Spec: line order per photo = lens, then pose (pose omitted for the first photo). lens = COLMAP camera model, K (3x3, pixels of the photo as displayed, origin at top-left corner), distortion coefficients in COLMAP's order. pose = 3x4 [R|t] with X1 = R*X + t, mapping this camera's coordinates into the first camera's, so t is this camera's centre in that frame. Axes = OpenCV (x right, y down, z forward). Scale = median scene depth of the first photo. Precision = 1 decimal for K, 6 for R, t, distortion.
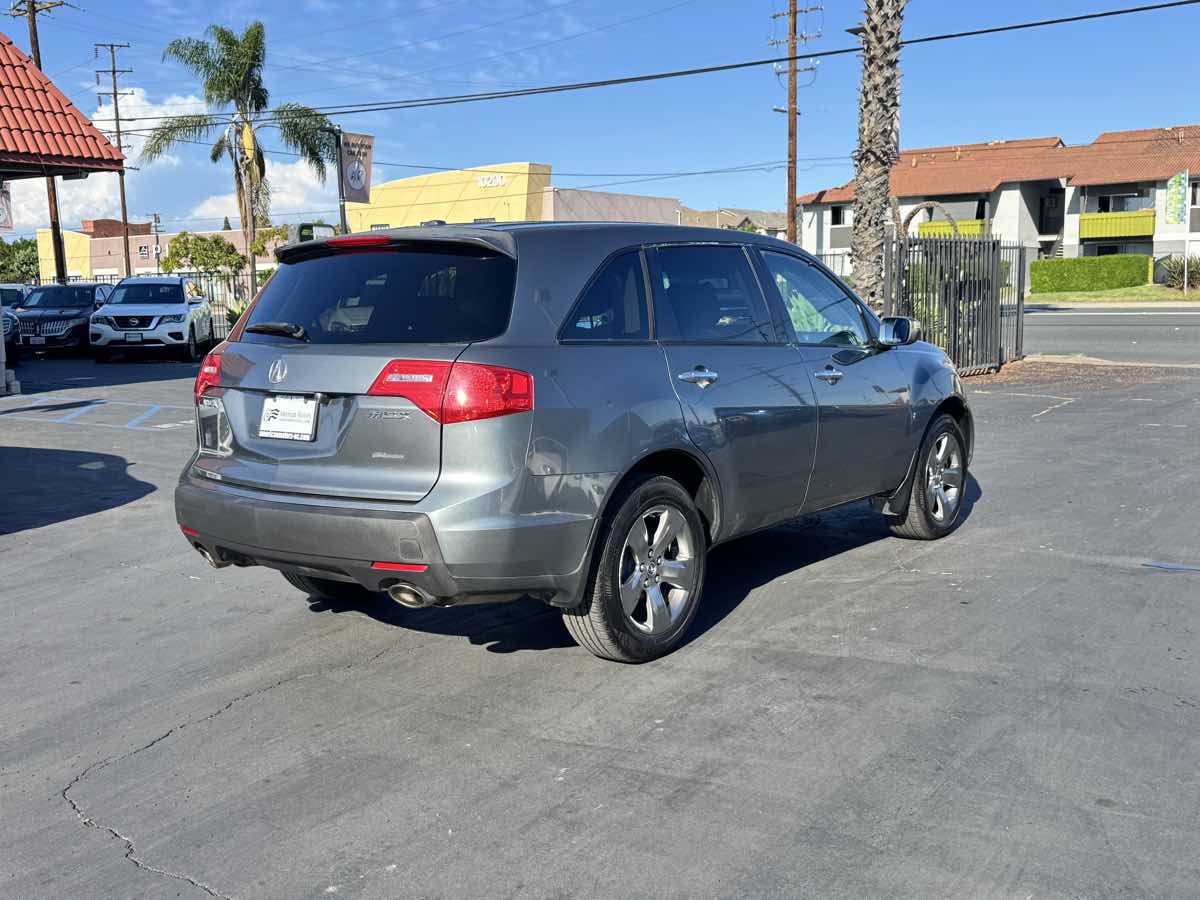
lens RADIAL K [[1194.9, 0, 577.7], [0, 1194.9, 444.8], [0, 0, 1]] dist [0.180650, -0.395523]
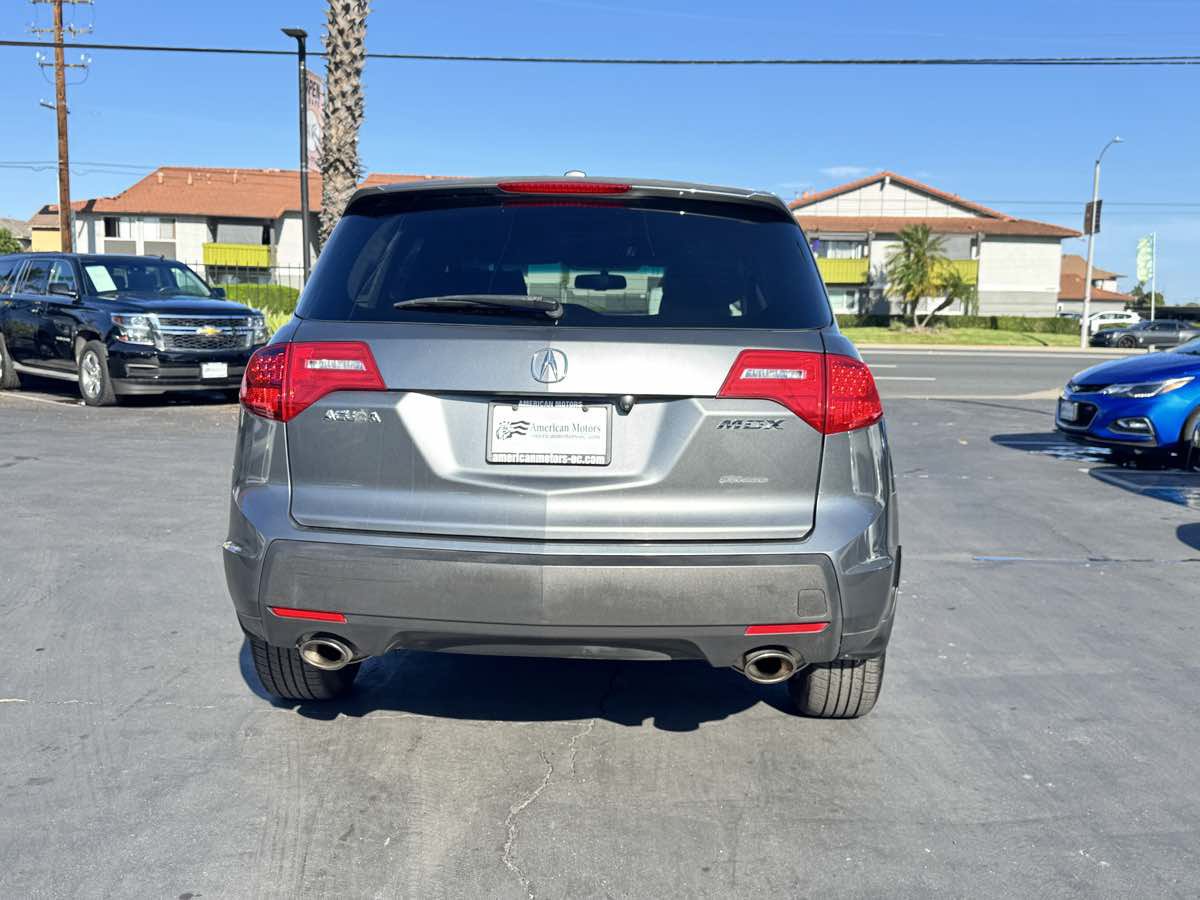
lens RADIAL K [[1207.8, 0, 588.9], [0, 1207.8, 449.2], [0, 0, 1]] dist [0.156715, -0.340922]
pose [[0.807620, -0.025702, 0.589143, -0.171489], [0.036788, 0.999300, -0.006834, -0.002069], [-0.588555, 0.027192, 0.808000, 0.116719]]
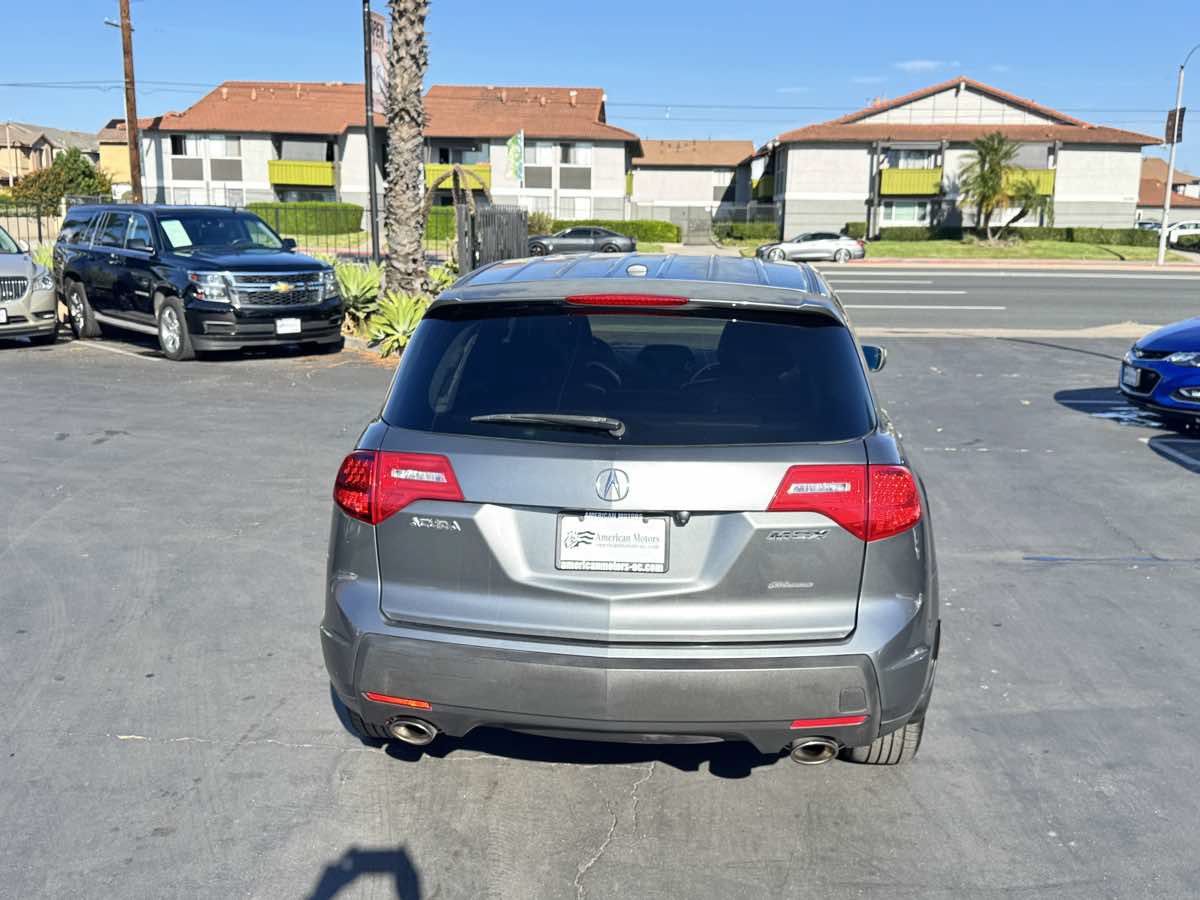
lens RADIAL K [[1208.4, 0, 600.0], [0, 1208.4, 450.0], [0, 0, 1]] dist [0.162790, -0.367053]
pose [[0.832609, -0.070789, 0.549319, -0.179825], [0.038634, 0.996806, 0.069898, -0.036392], [-0.552512, -0.036976, 0.832684, 0.101852]]
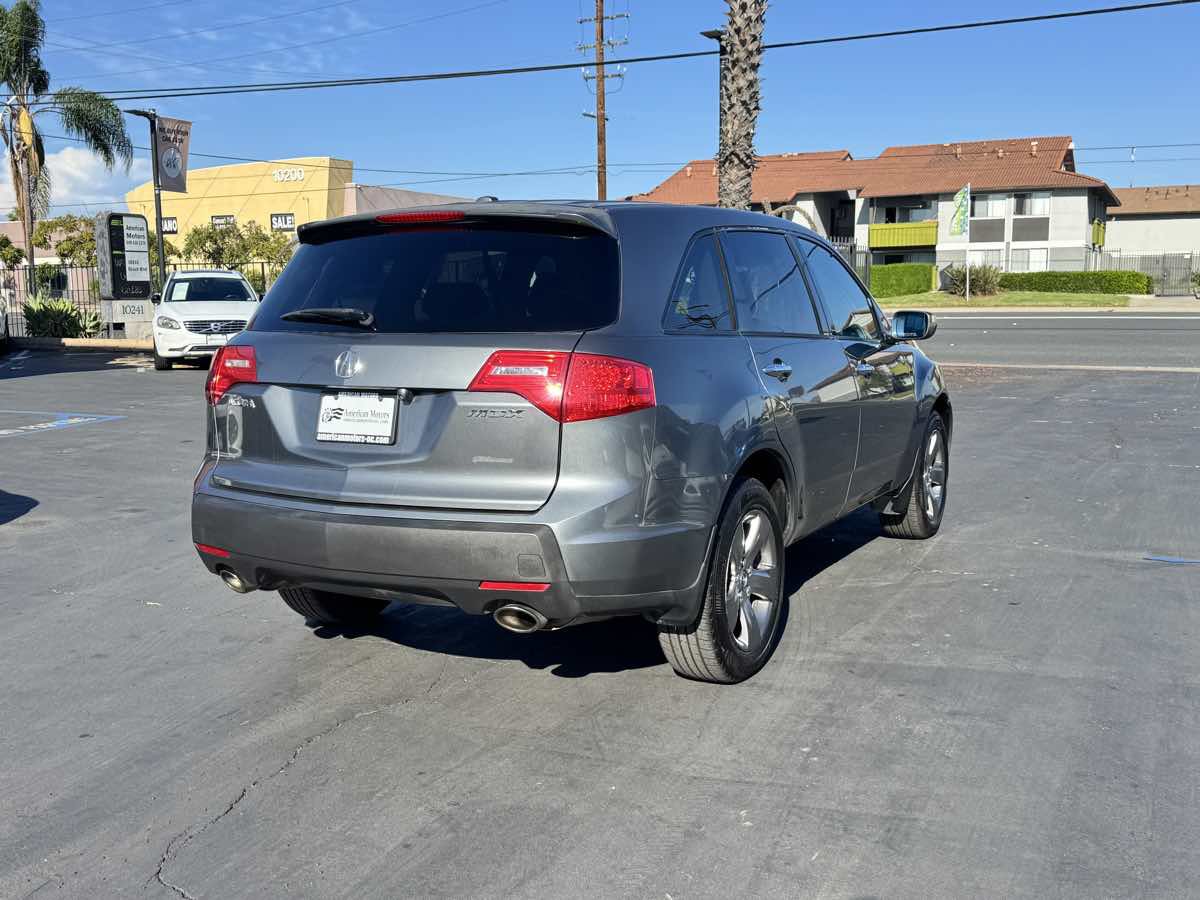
lens RADIAL K [[1194.9, 0, 577.7], [0, 1194.9, 444.8], [0, 0, 1]] dist [0.180650, -0.395523]
pose [[0.984987, -0.011645, 0.172235, -0.063270], [0.012024, 0.999927, -0.001156, -0.000035], [-0.172209, 0.003210, 0.985055, 0.032842]]
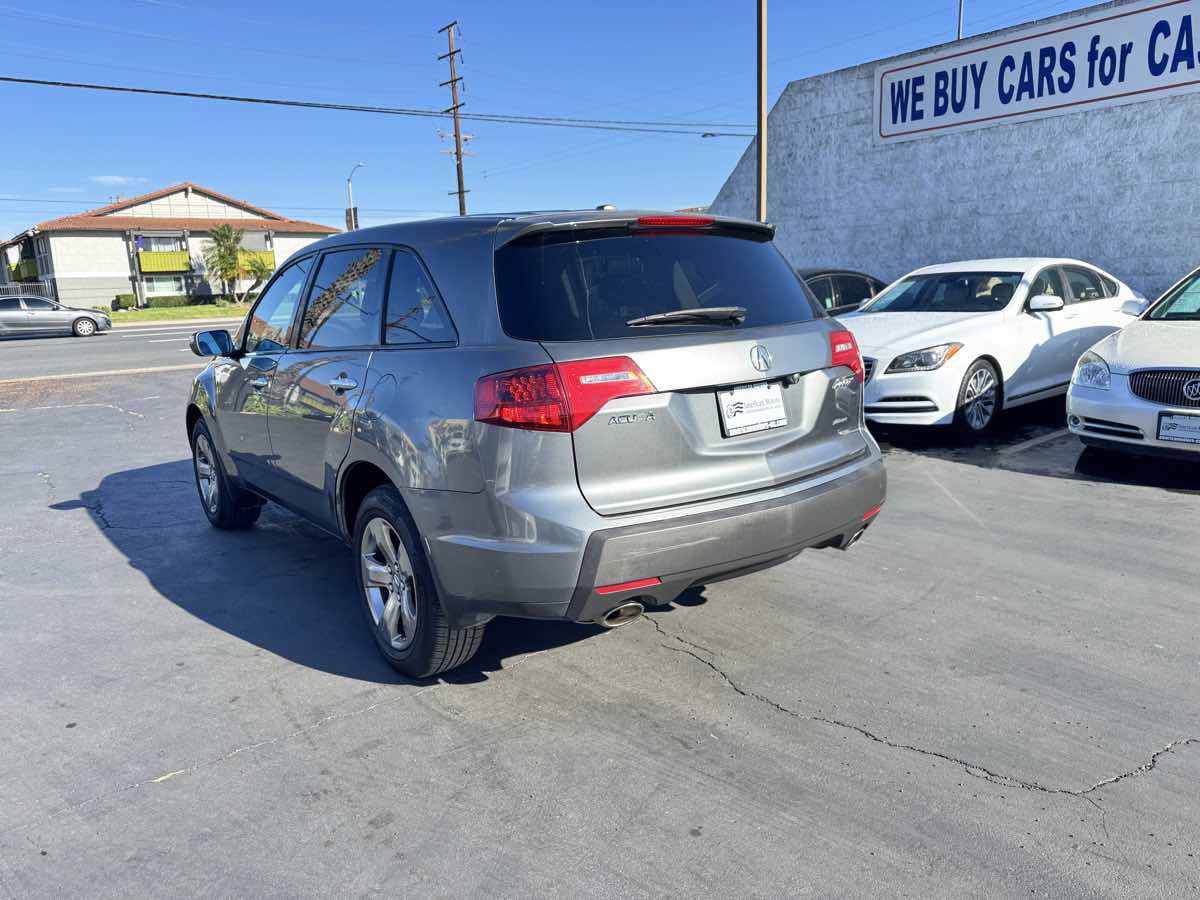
lens RADIAL K [[858.4, 0, 600.0], [0, 858.4, 450.0], [0, 0, 1]] dist [0.033006, -0.025141]
pose [[0.241249, -0.173594, 0.954811, -0.246642], [0.158123, 0.977755, 0.137813, -0.027437], [-0.957495, 0.117731, 0.263332, 0.256905]]
